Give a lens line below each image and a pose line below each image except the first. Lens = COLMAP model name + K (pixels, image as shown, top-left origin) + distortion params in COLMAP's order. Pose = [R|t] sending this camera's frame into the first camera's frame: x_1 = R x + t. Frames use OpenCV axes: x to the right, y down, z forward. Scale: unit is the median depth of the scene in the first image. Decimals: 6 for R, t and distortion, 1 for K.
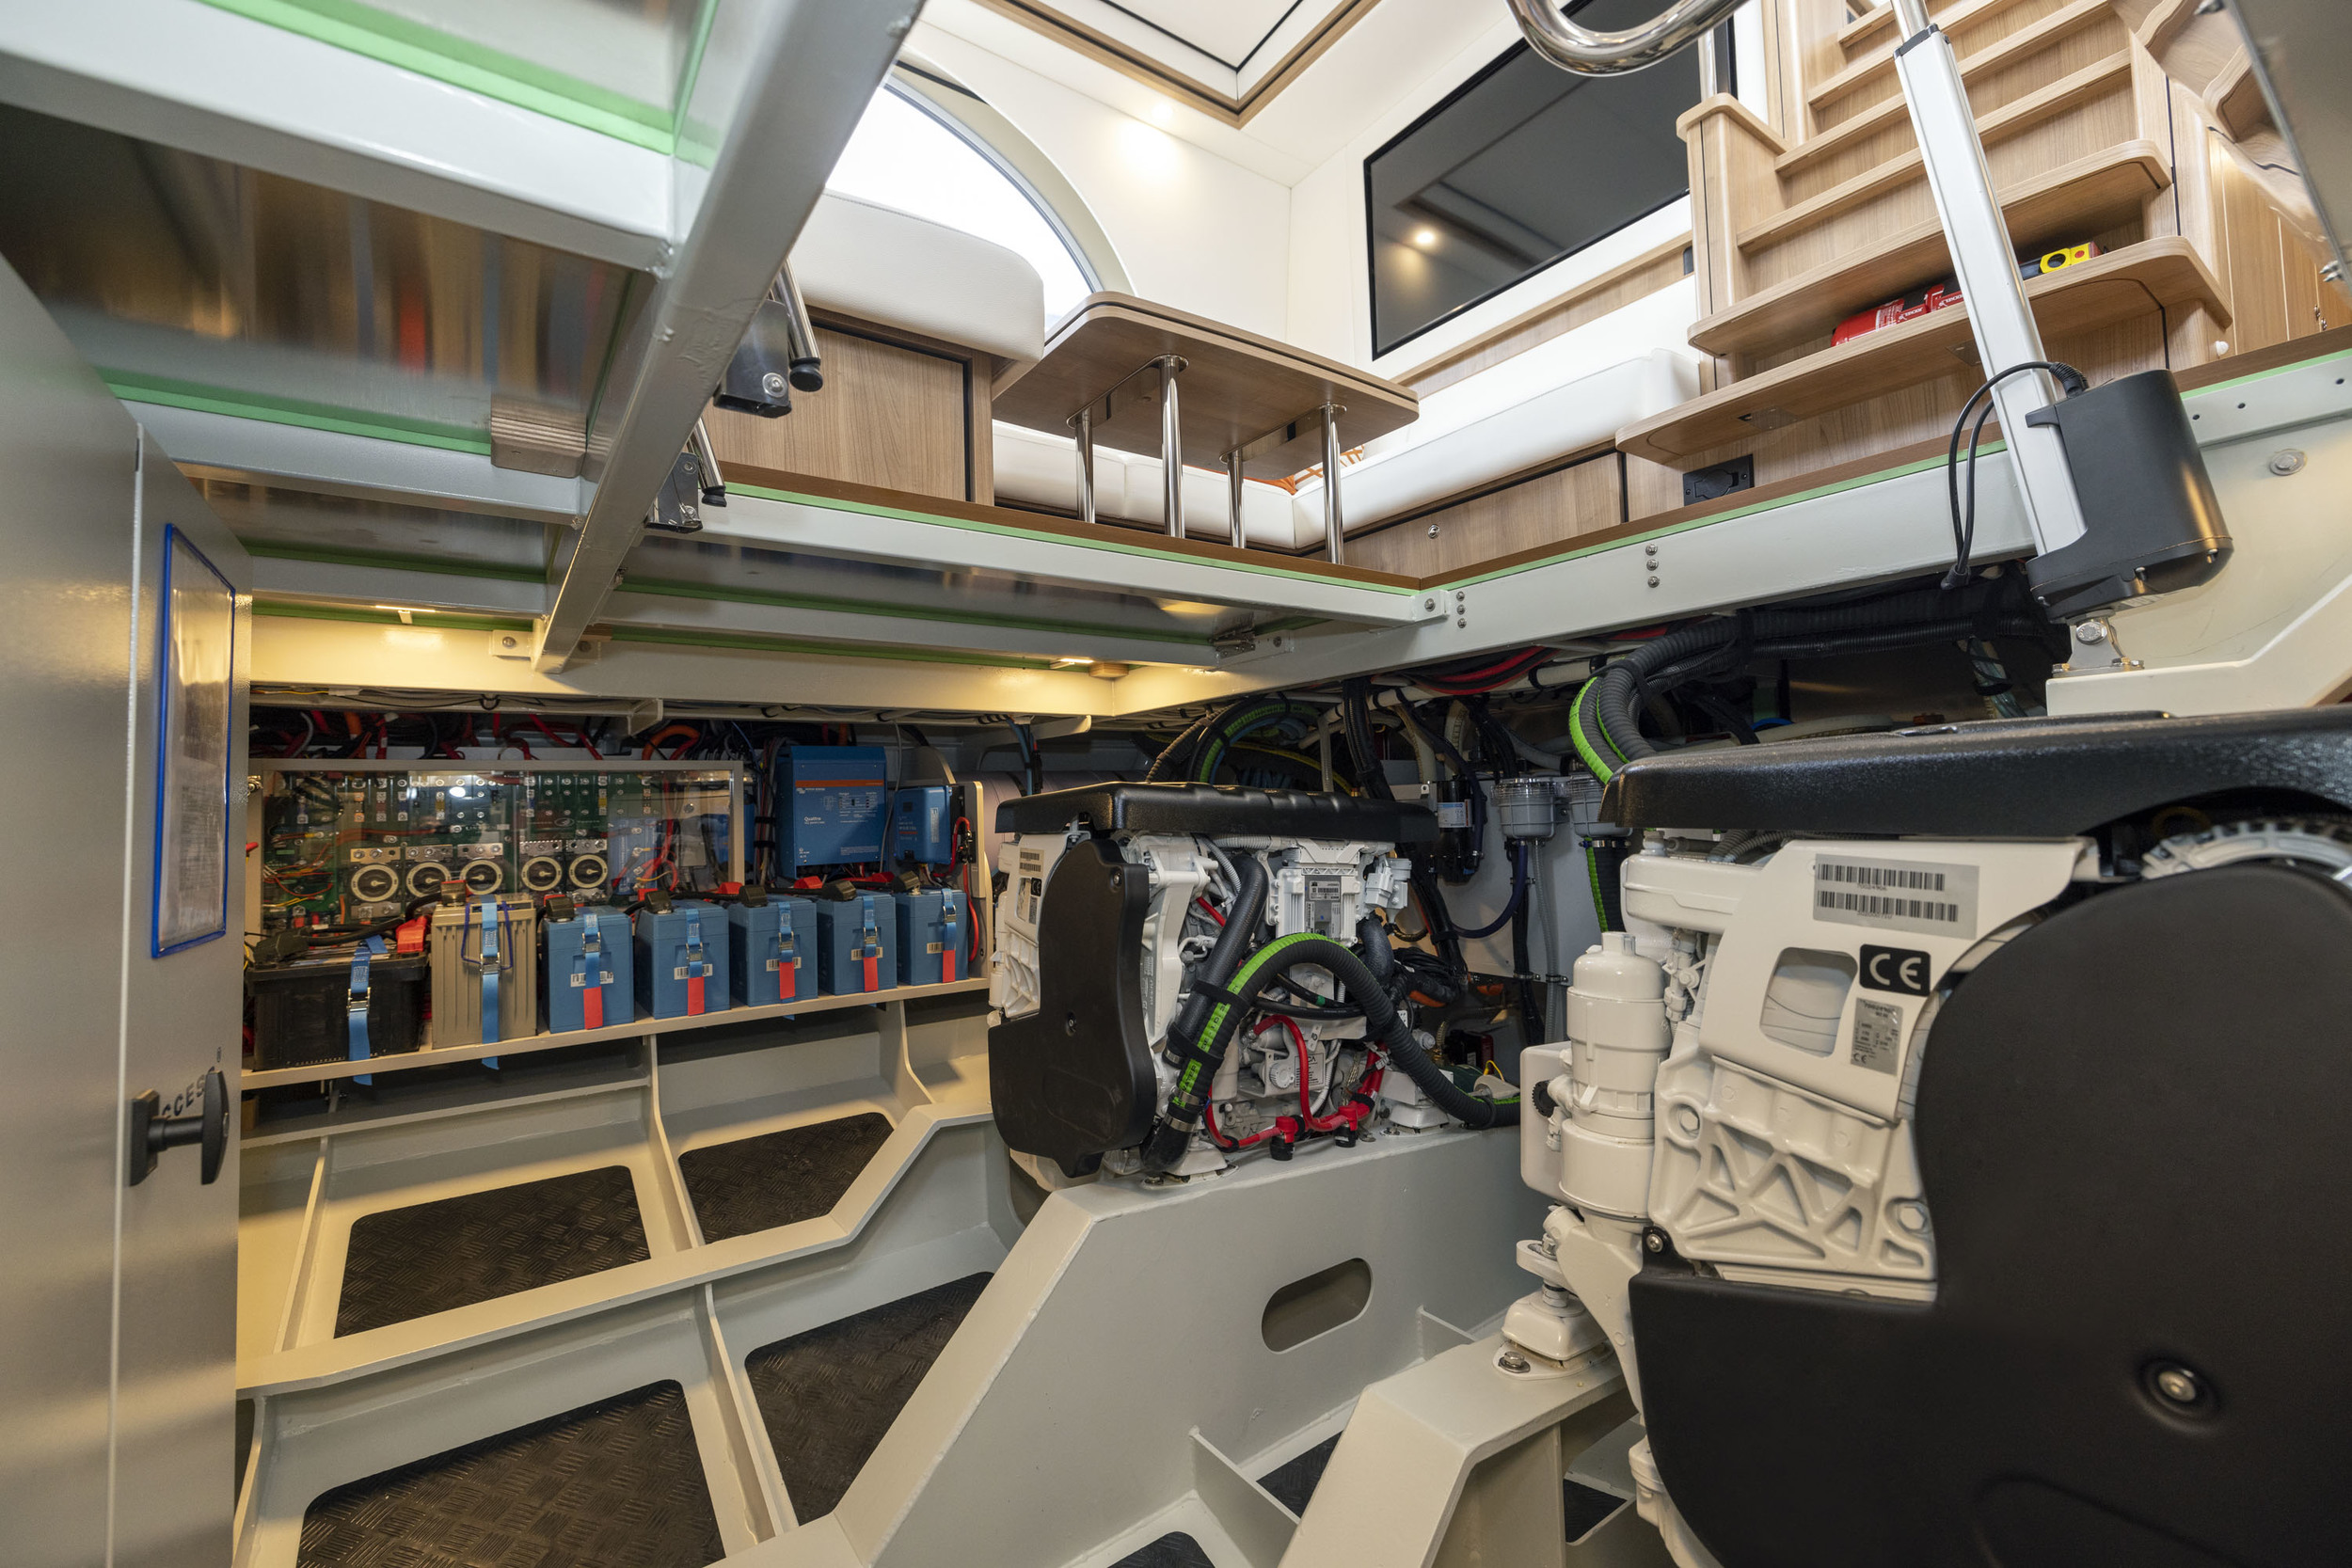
lens RADIAL K [[988.6, 0, 1176.0], [0, 988.6, 784.0], [0, 0, 1]] dist [0.000456, 0.000234]
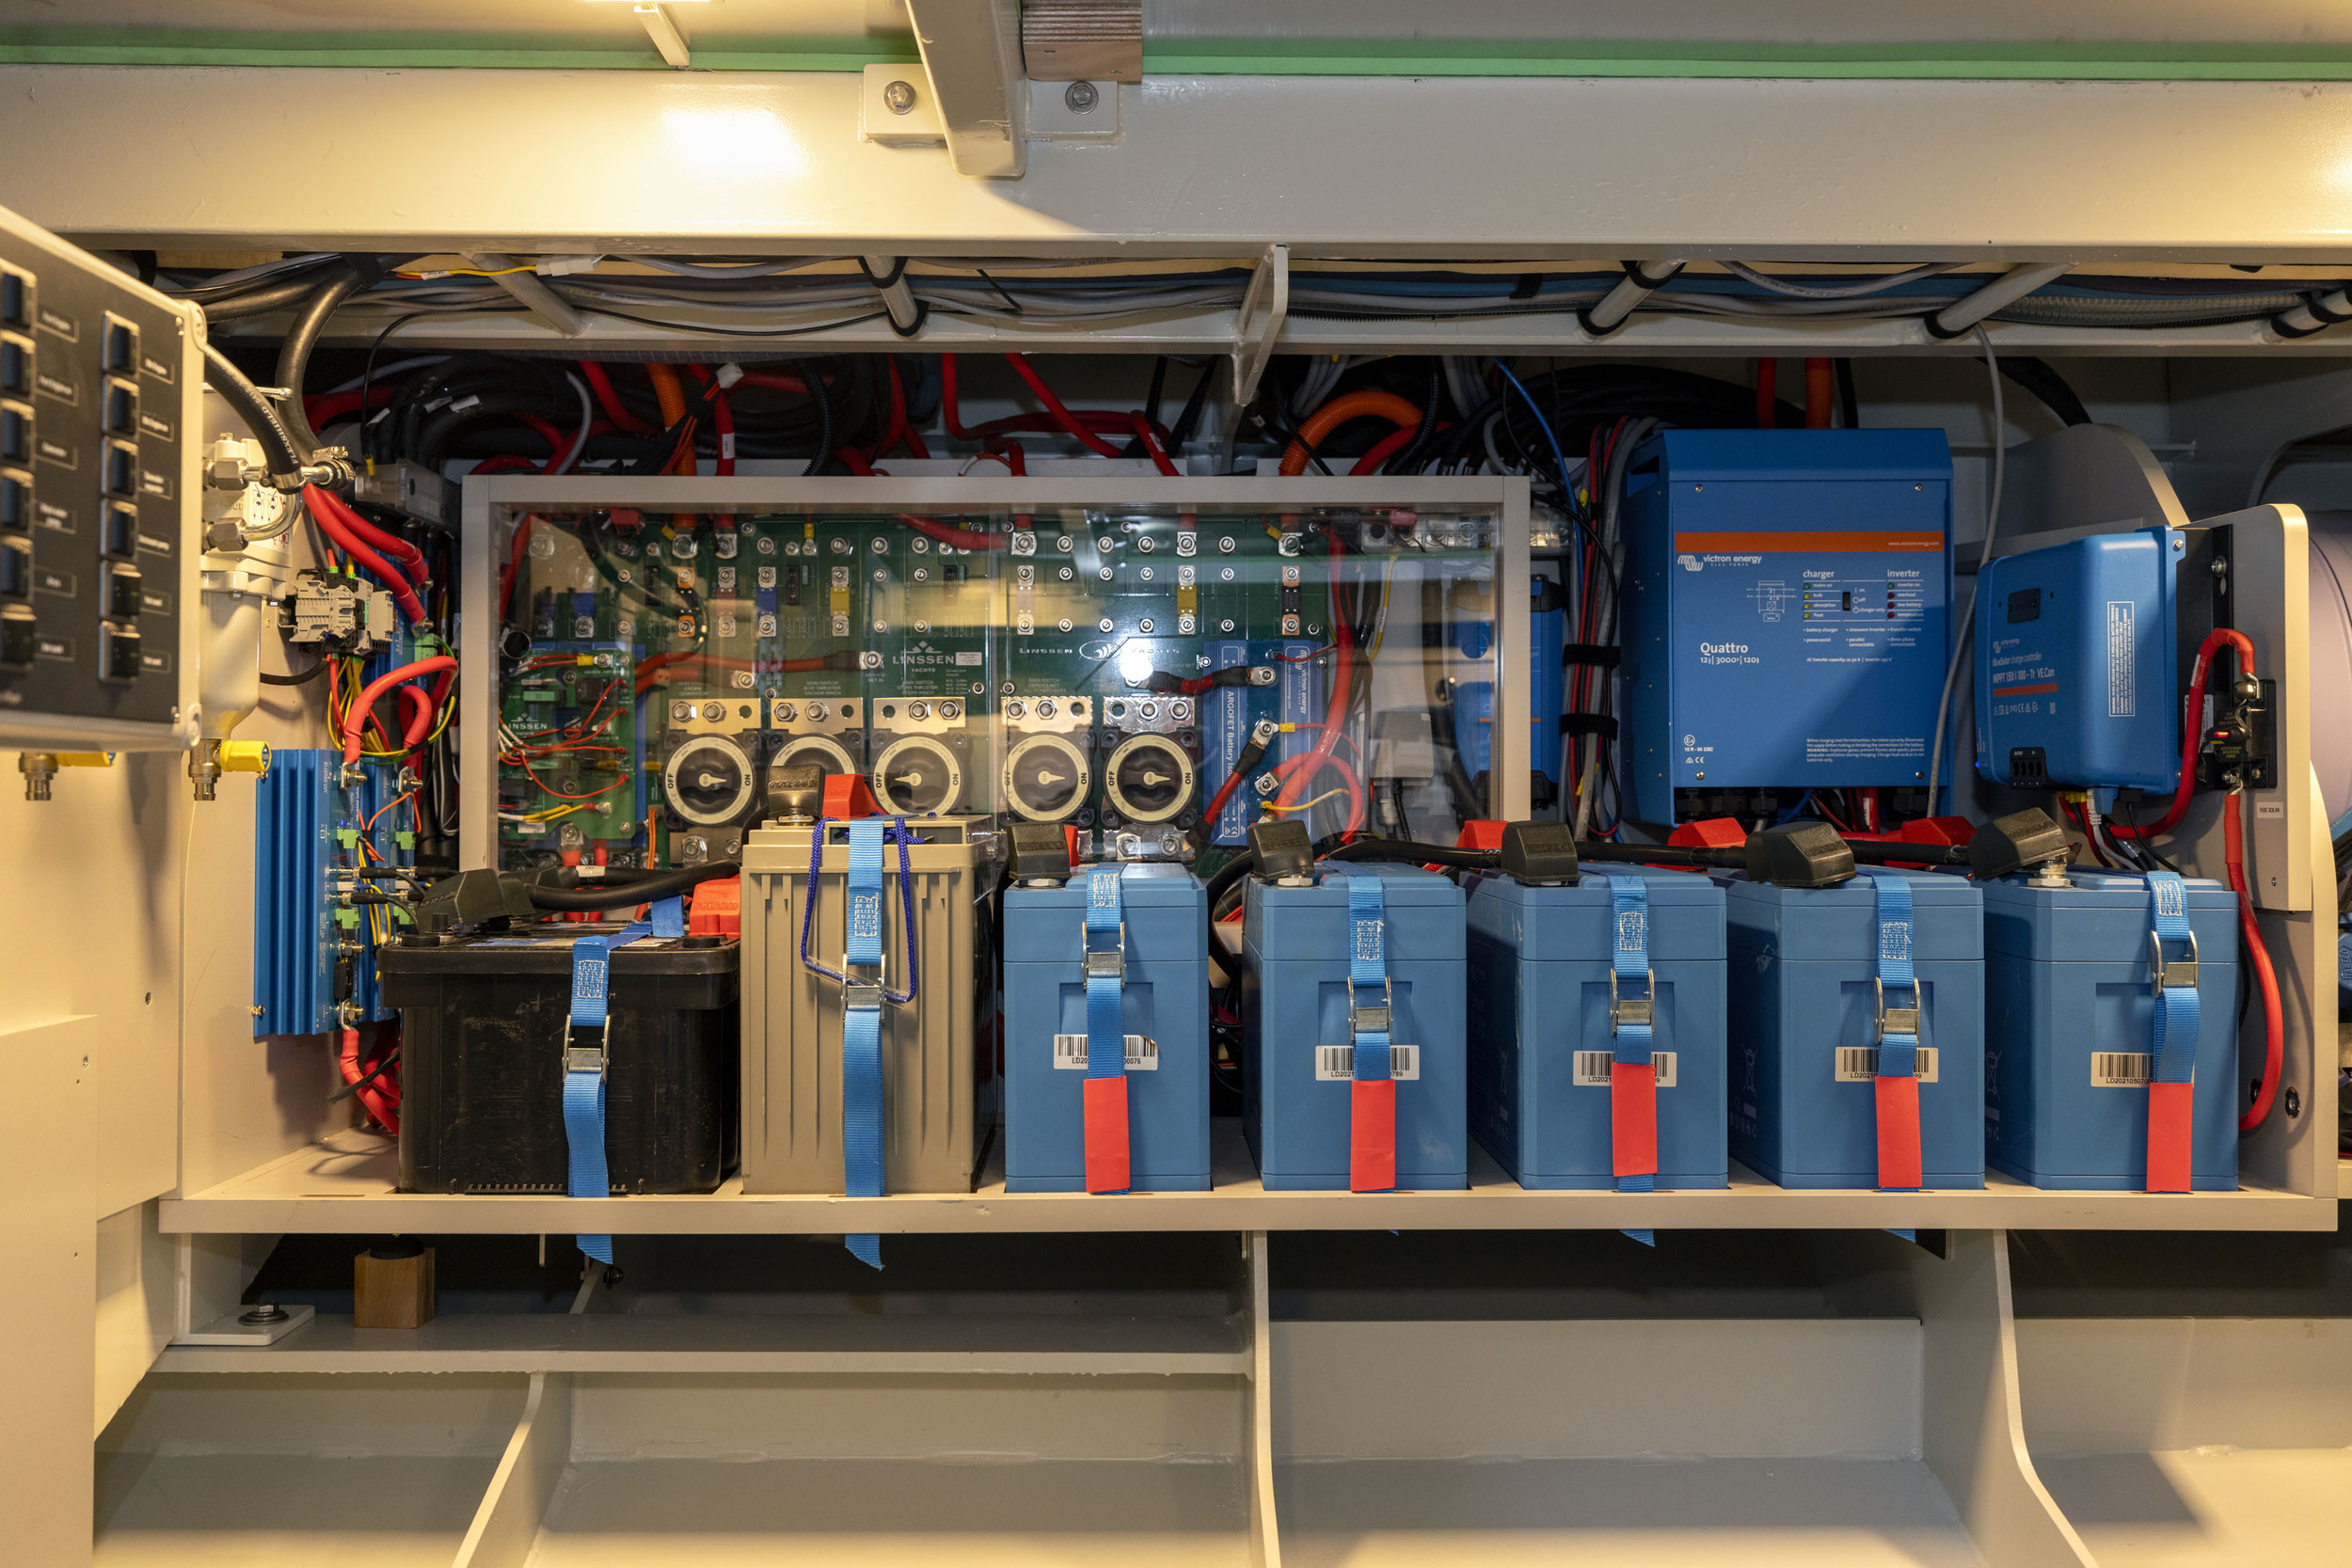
lens RADIAL K [[2111.1, 0, 1176.0], [0, 2111.1, 784.0], [0, 0, 1]] dist [0.019059, 0.003718]
pose [[0.813461, 0.016823, -0.581377, -0.115243], [-0.004509, 0.999734, 0.022619, 0.073058], [0.581603, -0.015778, 0.813320, 0.350295]]
